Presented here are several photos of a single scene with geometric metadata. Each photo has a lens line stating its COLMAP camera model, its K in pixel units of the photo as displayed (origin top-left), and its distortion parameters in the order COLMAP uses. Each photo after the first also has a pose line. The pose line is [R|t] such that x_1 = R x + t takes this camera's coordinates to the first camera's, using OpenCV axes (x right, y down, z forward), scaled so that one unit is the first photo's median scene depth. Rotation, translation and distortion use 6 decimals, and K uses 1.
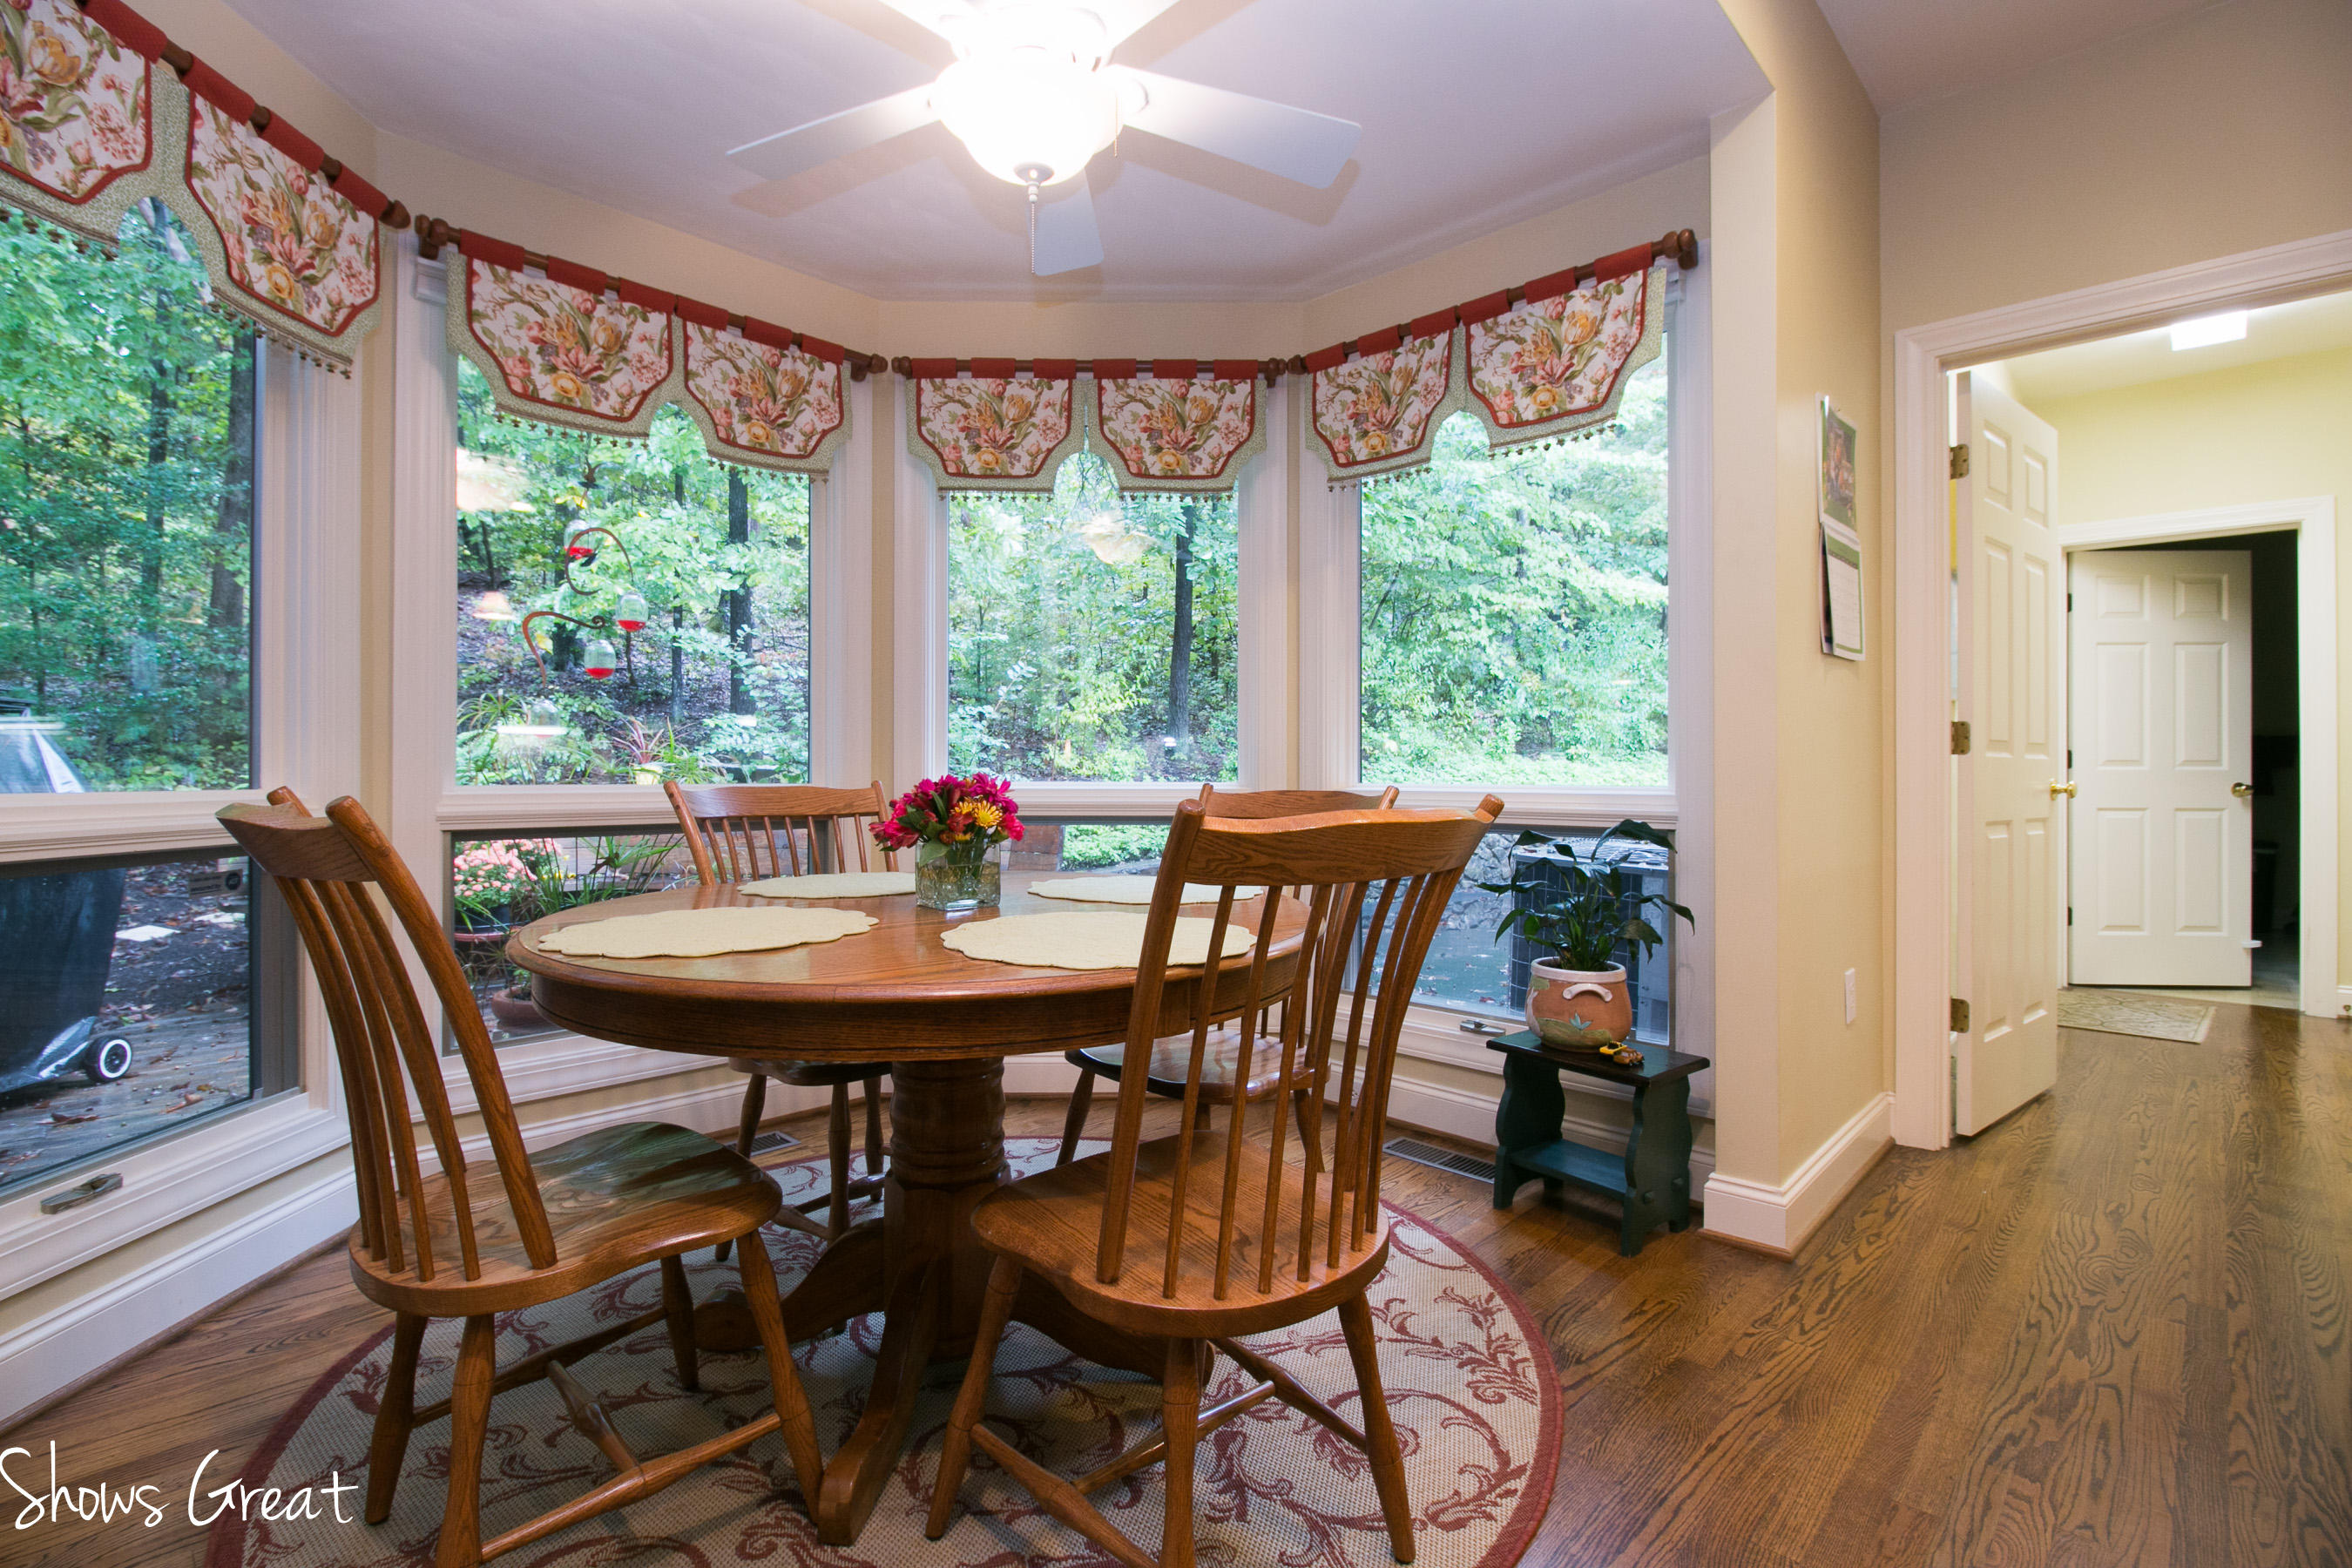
lens RADIAL K [[1085.3, 0, 1171.8], [0, 1085.3, 771.8], [0, 0, 1]] dist [-0.003070, -0.009880]
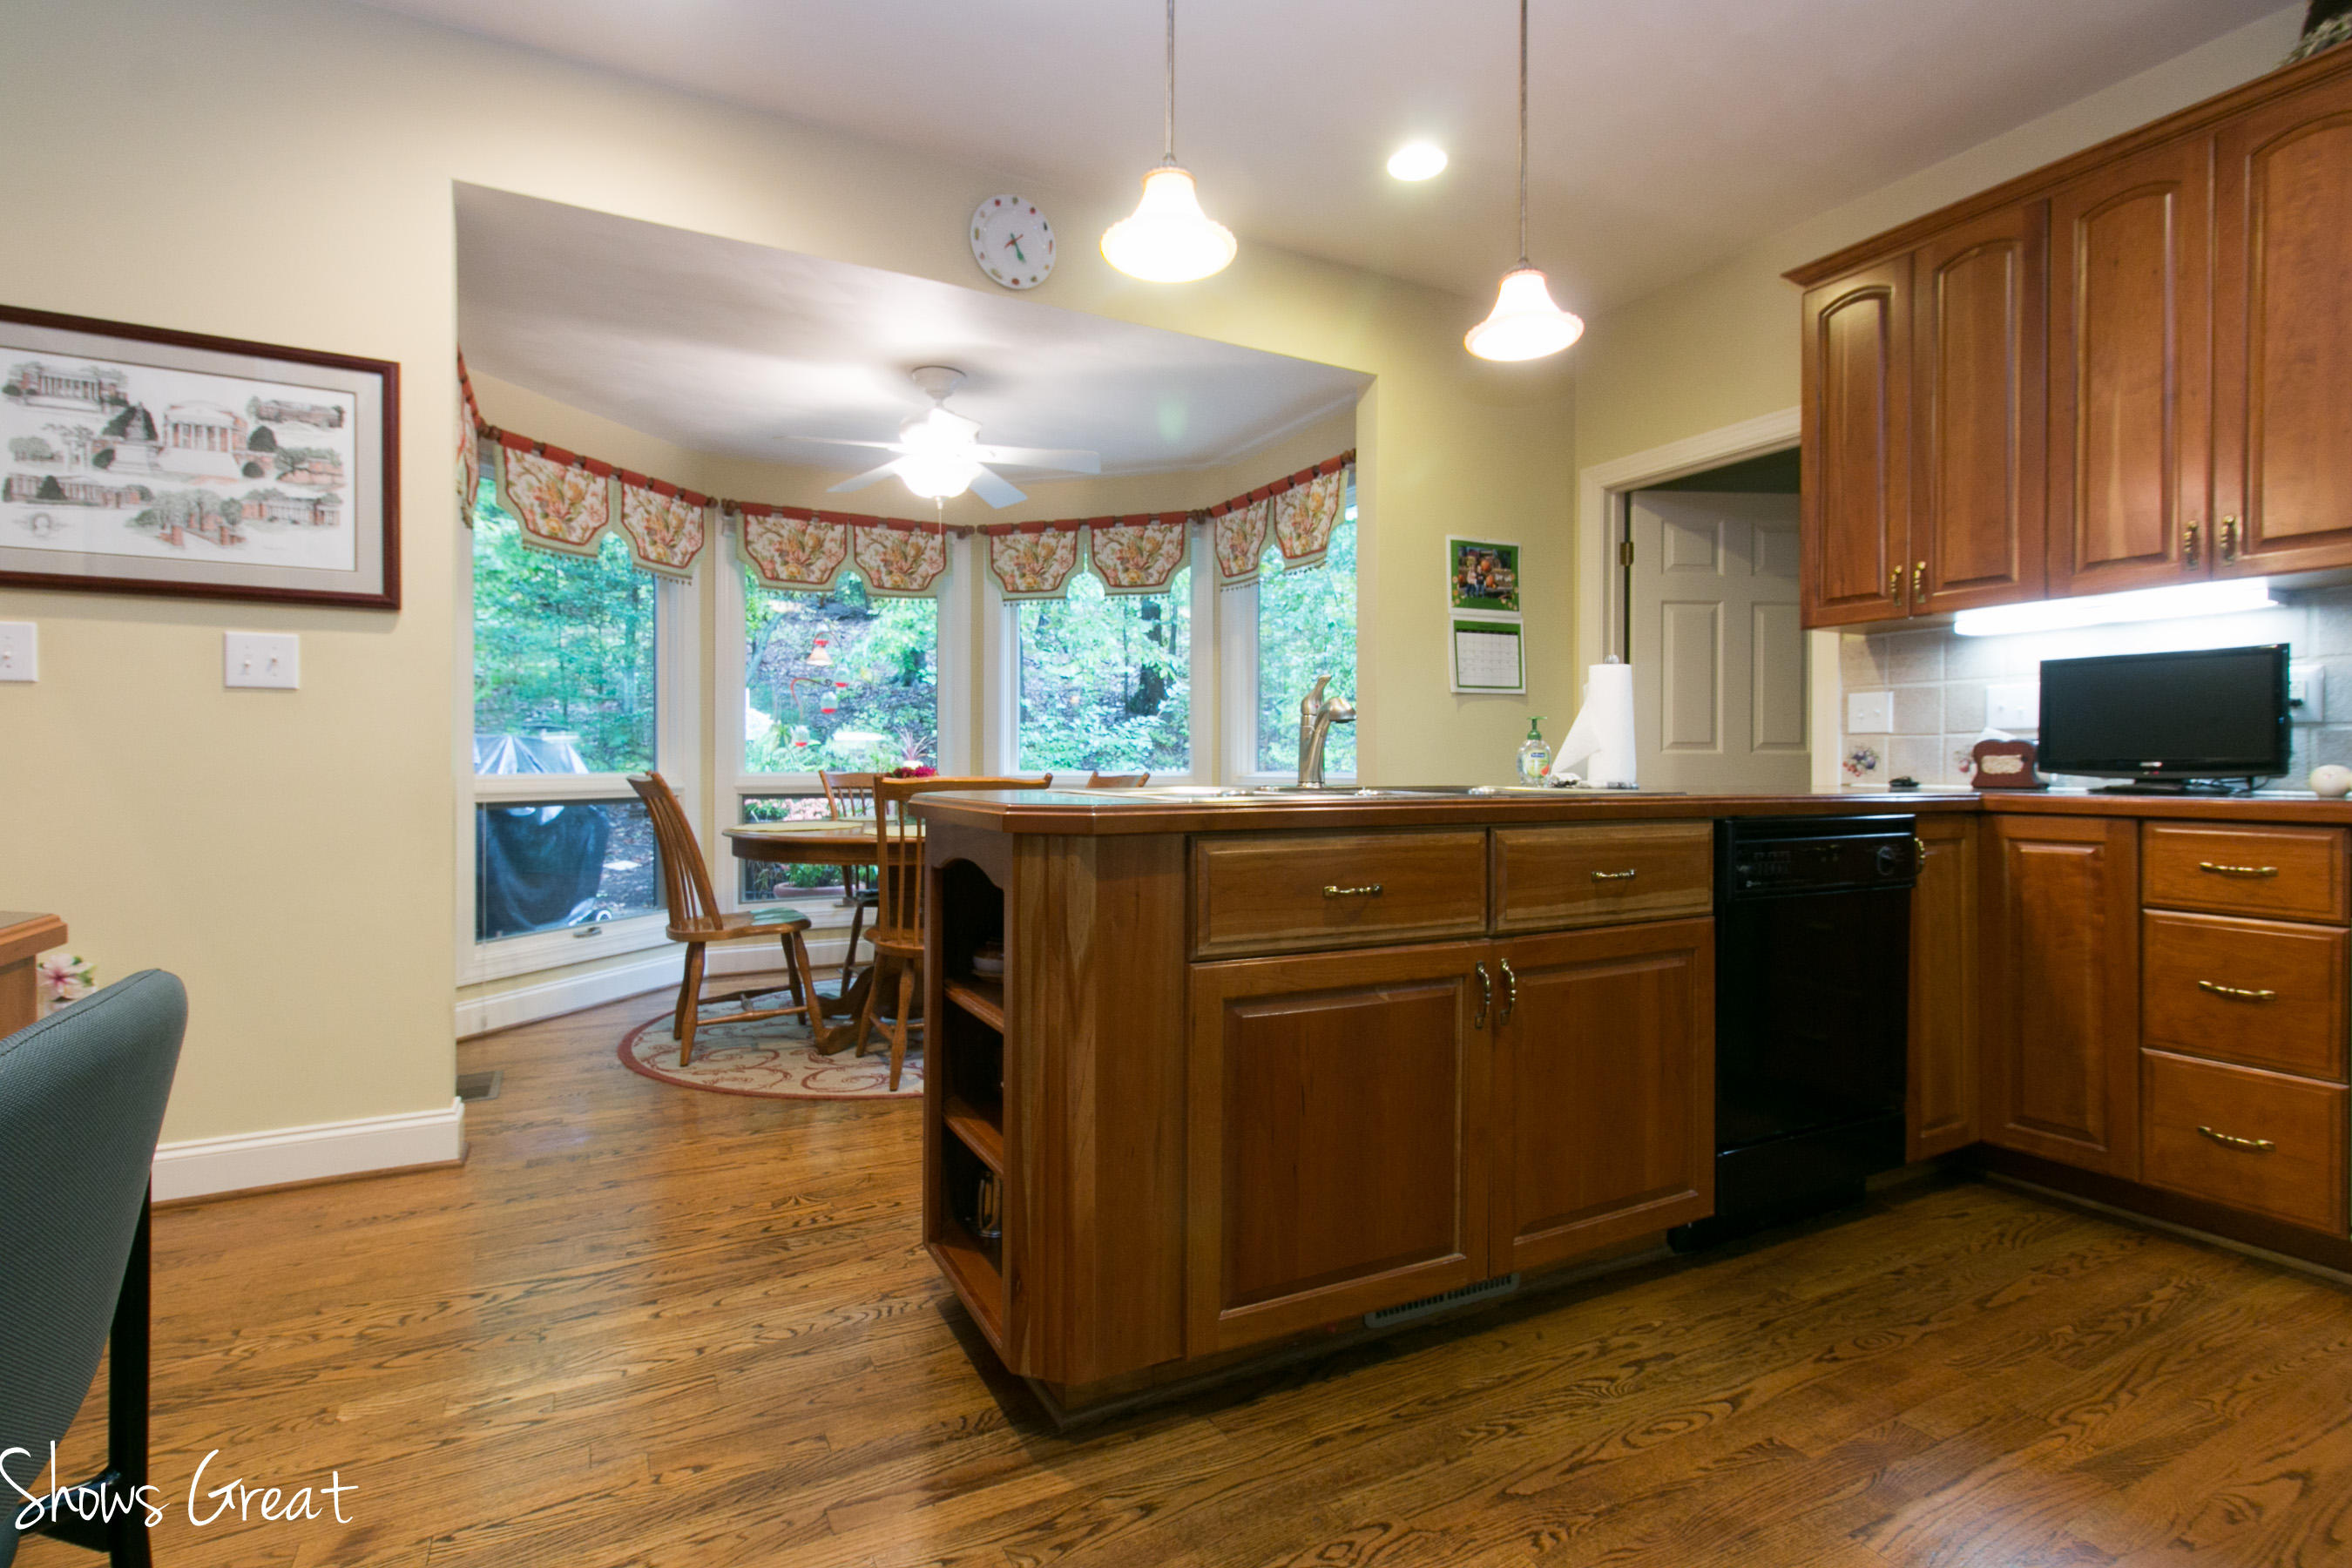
lens RADIAL K [[1085.3, 0, 1219.8], [0, 1085.3, 771.3], [0, 0, 1]] dist [-0.003070, -0.009880]
pose [[0.965180, -0.001890, -0.261579, 0.638540], [0.003029, 0.999988, 0.003948, 0.001650], [0.261568, -0.004603, 0.965174, -0.634792]]
